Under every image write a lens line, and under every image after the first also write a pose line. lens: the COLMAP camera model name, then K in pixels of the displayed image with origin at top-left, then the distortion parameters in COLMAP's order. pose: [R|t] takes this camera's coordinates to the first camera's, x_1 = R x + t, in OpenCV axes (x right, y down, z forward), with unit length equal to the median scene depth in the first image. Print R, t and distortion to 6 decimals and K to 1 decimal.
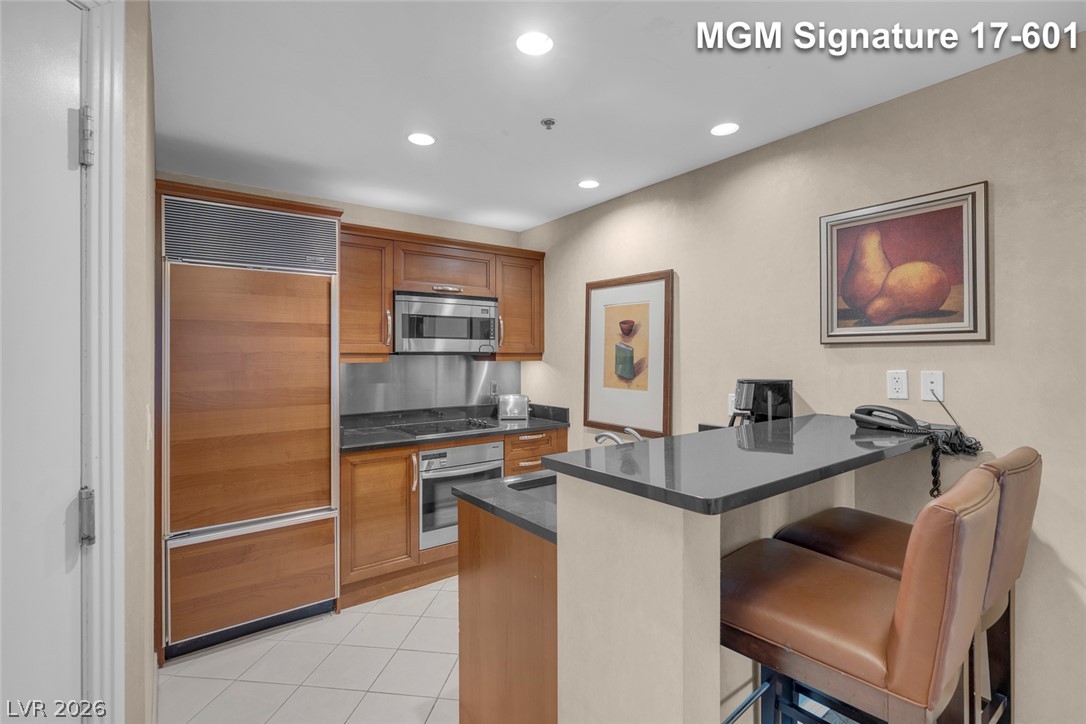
lens RADIAL K [[498.2, 0, 536.6], [0, 498.2, 352.5], [0, 0, 1]] dist [-0.008780, 0.003072]
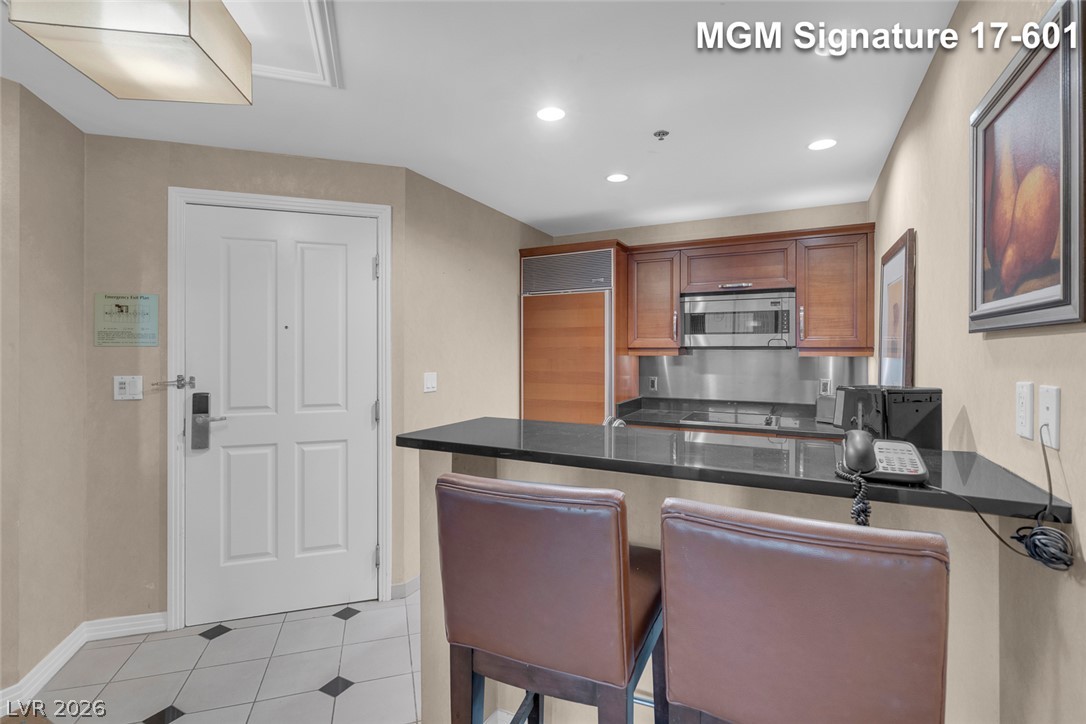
lens RADIAL K [[498.2, 0, 545.1], [0, 498.2, 352.4], [0, 0, 1]] dist [-0.008780, 0.003072]
pose [[0.442146, 0.008592, -0.896902, 0.669988], [0.003145, 0.999933, 0.011129, -0.001767], [0.896938, -0.007741, 0.442089, 0.225406]]
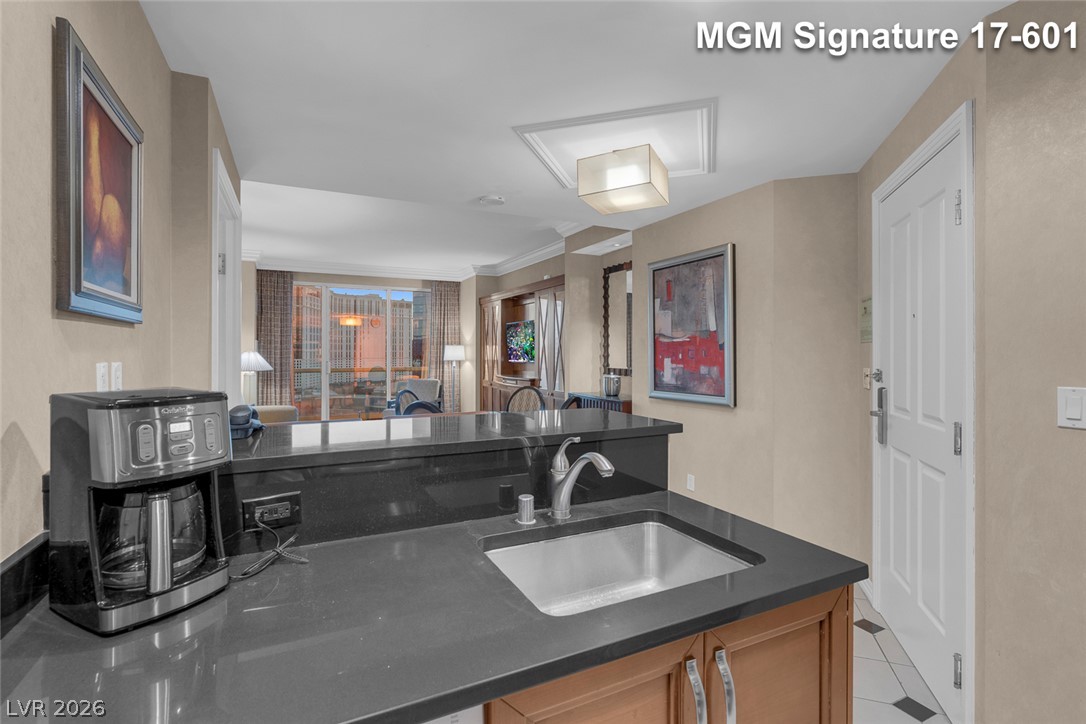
lens RADIAL K [[498.2, 0, 543.8], [0, 498.2, 355.4], [0, 0, 1]] dist [-0.008780, 0.003072]
pose [[-0.984581, -0.001453, 0.174924, 0.045449], [-0.001836, 0.999996, -0.002029, 0.022565], [-0.174921, -0.002318, -0.984580, 1.053090]]
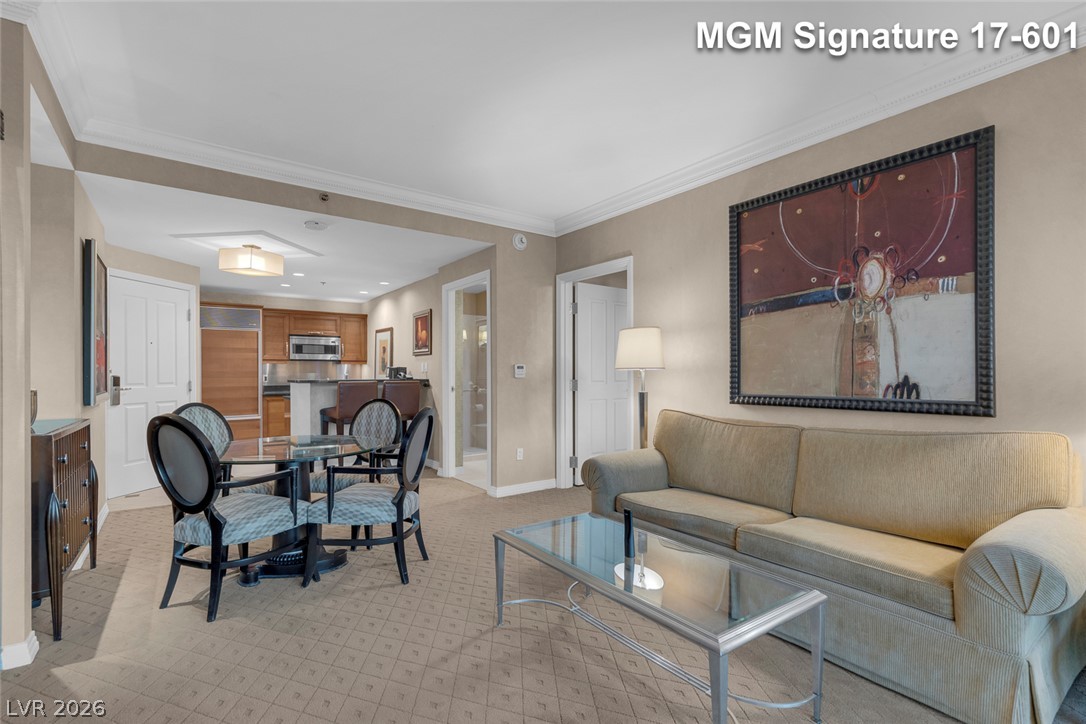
lens RADIAL K [[498.2, 0, 538.9], [0, 498.2, 375.9], [0, 0, 1]] dist [-0.008780, 0.003072]
pose [[0.999953, 0.002238, -0.009485, 1.054321], [-0.002140, 0.999944, 0.010348, 0.057707], [0.009507, -0.010327, 0.999901, -1.568971]]
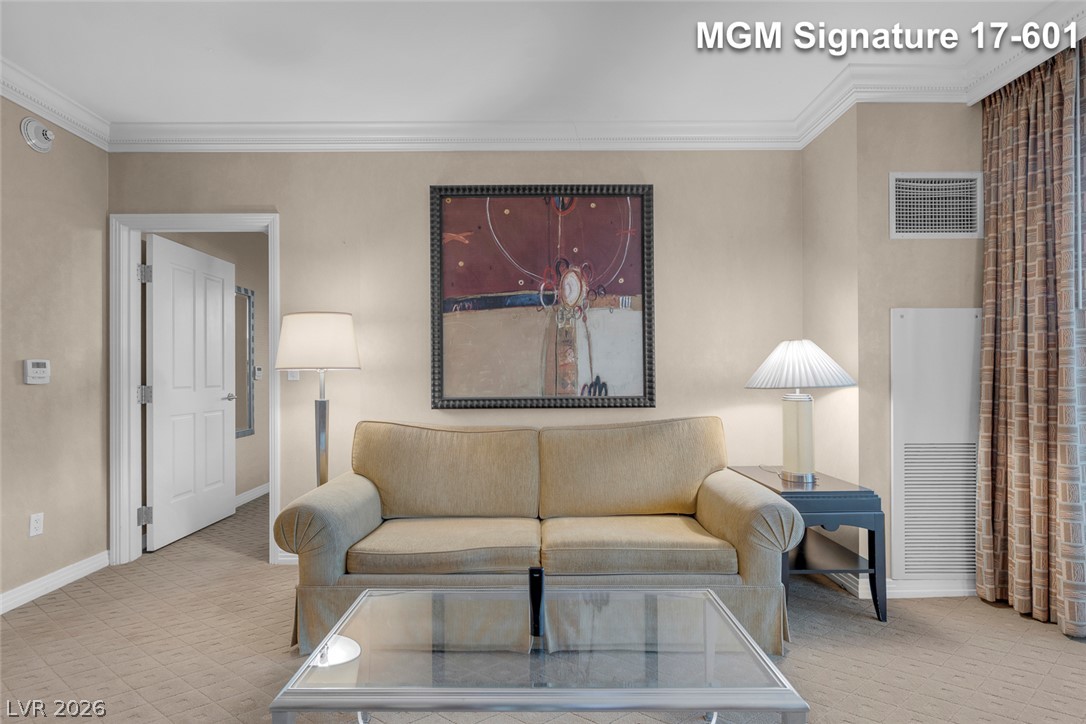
lens RADIAL K [[498.2, 0, 539.4], [0, 498.2, 372.9], [0, 0, 1]] dist [-0.008780, 0.003072]
pose [[0.588171, 0.002801, 0.808731, 0.775640], [-0.002070, 0.999996, -0.001958, 0.060812], [-0.808734, -0.000522, 0.588175, -1.164820]]
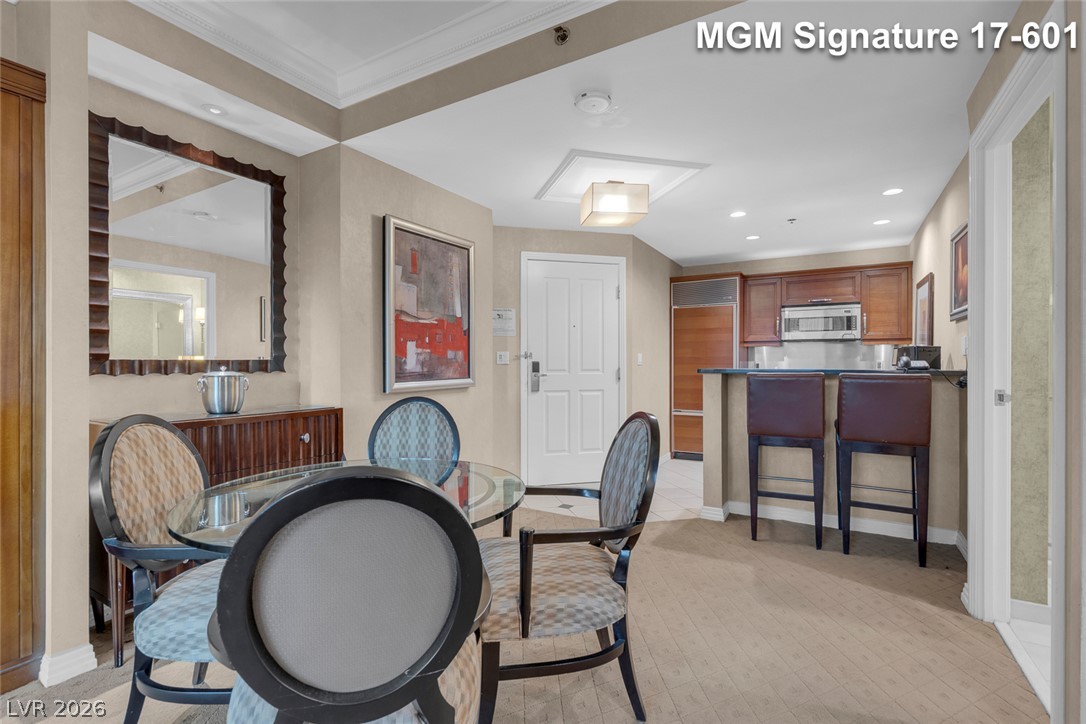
lens RADIAL K [[498.2, 0, 536.0], [0, 498.2, 364.4], [0, 0, 1]] dist [-0.008780, 0.003072]
pose [[0.381006, 0.008650, -0.924532, 1.128543], [0.004772, 0.999925, 0.011322, 0.068279], [0.924560, -0.008726, 0.380936, -0.546338]]
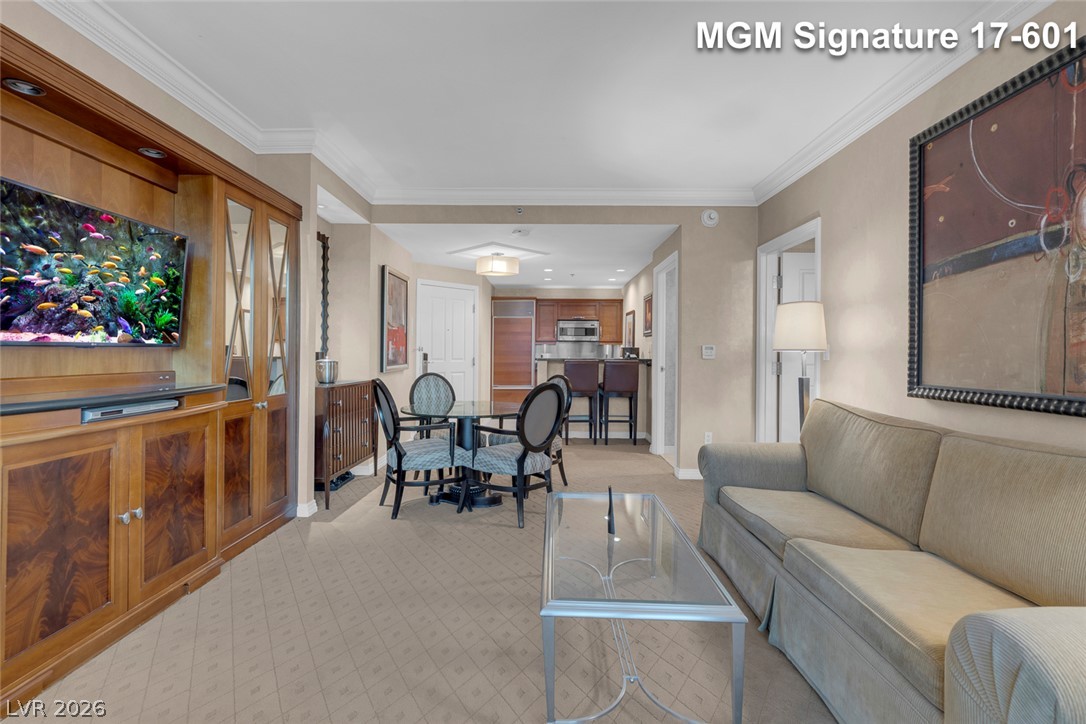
lens RADIAL K [[498.2, 0, 538.1], [0, 498.2, 352.8], [0, 0, 1]] dist [-0.008780, 0.003072]
pose [[0.793173, 0.010453, -0.608907, 1.528648], [-0.007264, 0.999944, 0.007704, 0.053171], [0.608954, -0.001688, 0.793204, -1.507658]]
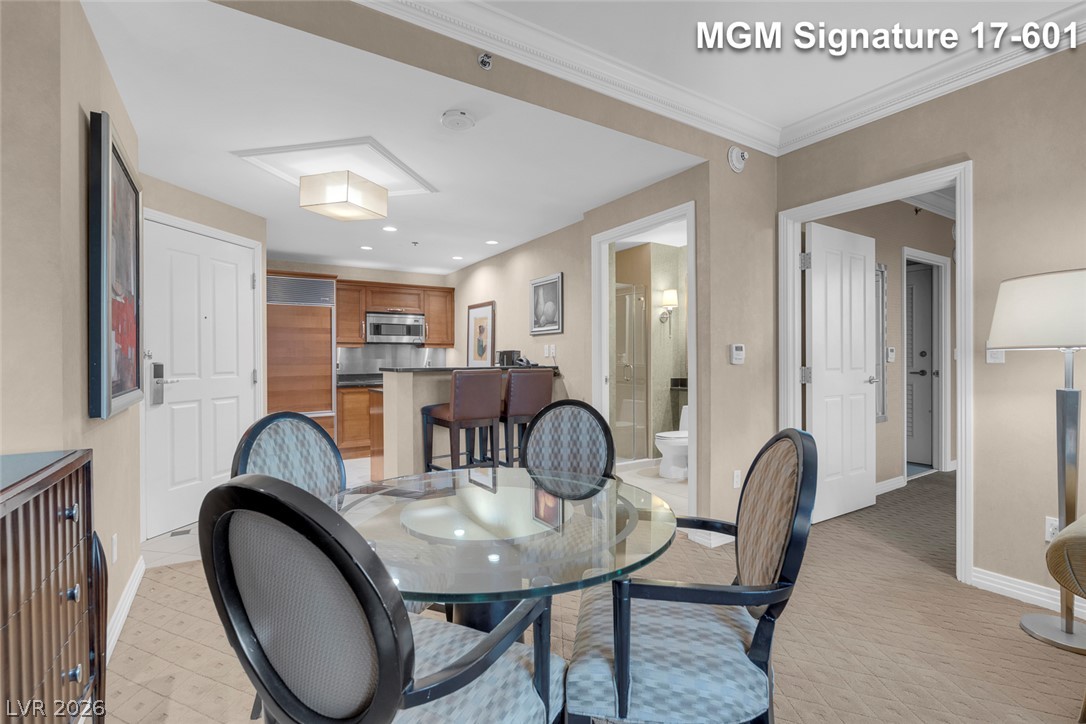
lens RADIAL K [[498.2, 0, 539.4], [0, 498.2, 361.5], [0, 0, 1]] dist [-0.008780, 0.003072]
pose [[0.996942, -0.000933, -0.078134, 0.612948], [0.001691, 0.999952, 0.009629, 0.064011], [0.078122, -0.009731, 0.996896, -1.020412]]
